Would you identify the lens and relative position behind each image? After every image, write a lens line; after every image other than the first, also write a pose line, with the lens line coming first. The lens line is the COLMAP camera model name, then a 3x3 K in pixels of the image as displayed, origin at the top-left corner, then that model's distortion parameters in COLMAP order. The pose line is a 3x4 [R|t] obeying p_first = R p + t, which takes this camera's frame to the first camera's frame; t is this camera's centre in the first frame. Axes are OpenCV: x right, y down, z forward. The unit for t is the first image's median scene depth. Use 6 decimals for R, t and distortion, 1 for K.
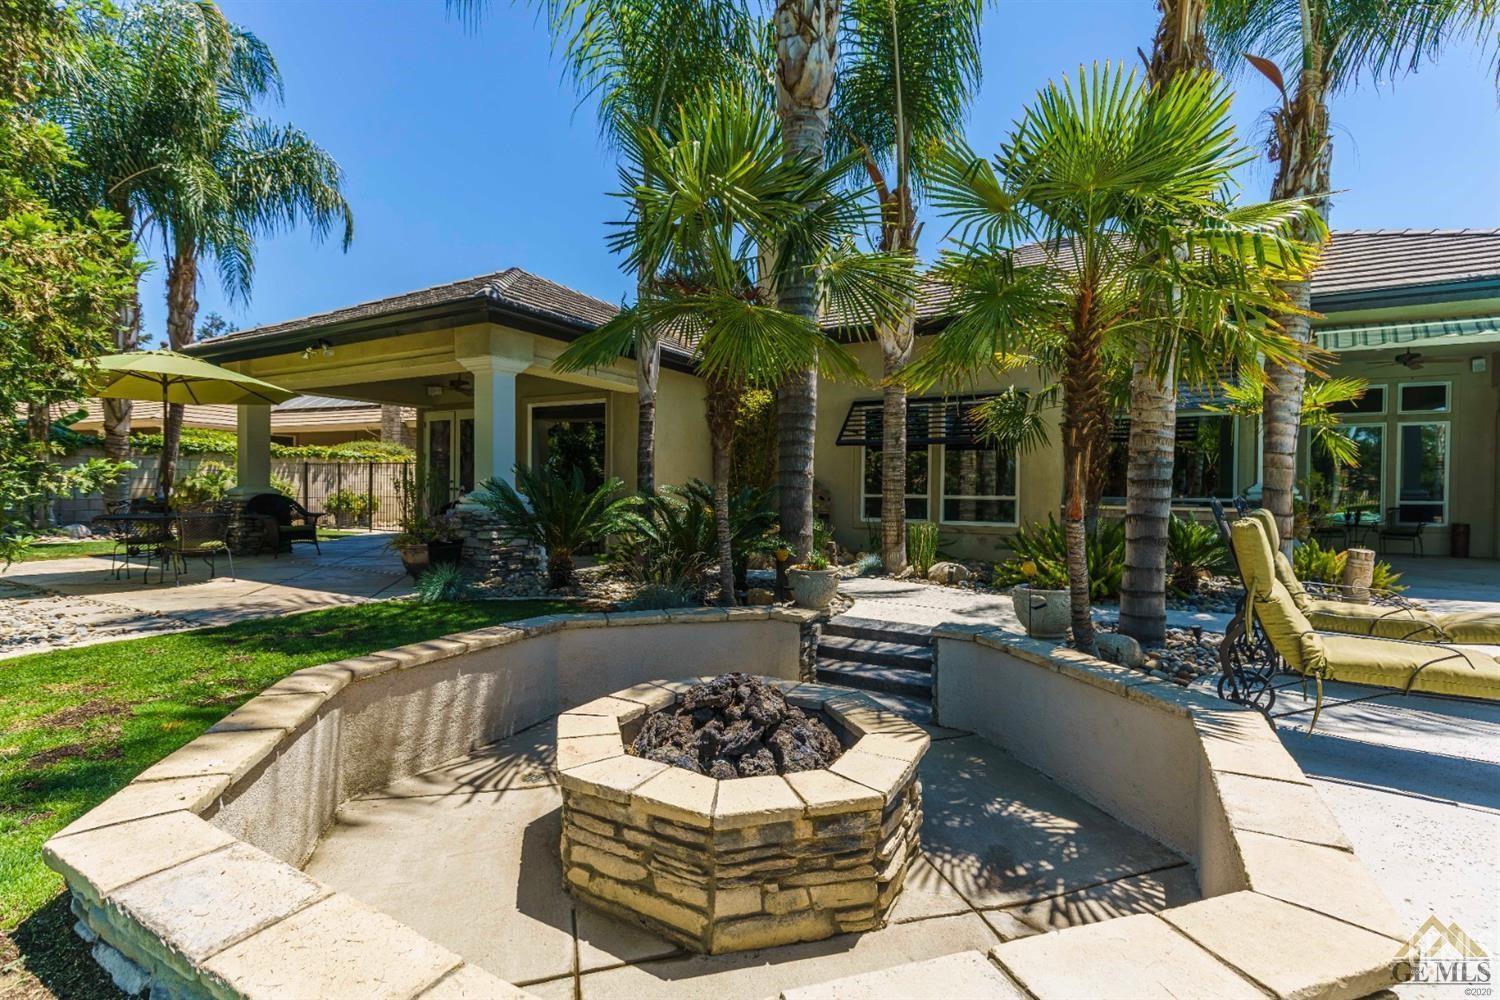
lens RADIAL K [[683.6, 0, 750.2], [0, 683.6, 495.5], [0, 0, 1]] dist [0.008029, -0.001164]
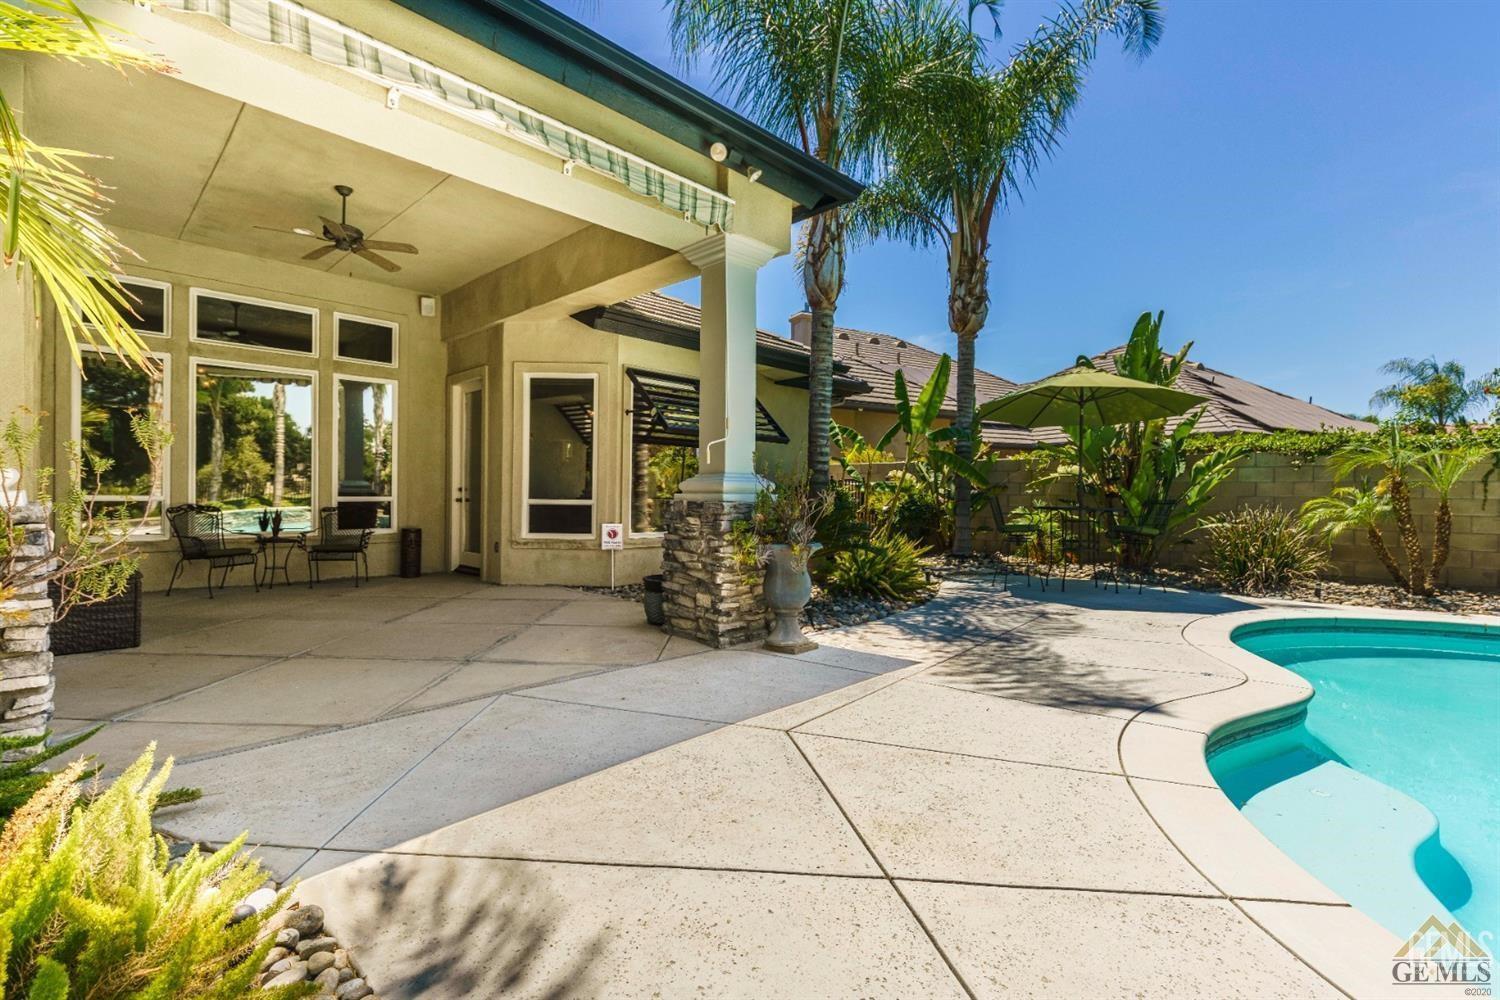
lens RADIAL K [[683.6, 0, 750.5], [0, 683.6, 492.0], [0, 0, 1]] dist [0.008029, -0.001164]
pose [[0.278164, -0.009296, 0.960489, 0.443289], [0.002569, 0.999957, 0.008934, -0.001483], [-0.960530, -0.000018, 0.278175, 0.458067]]
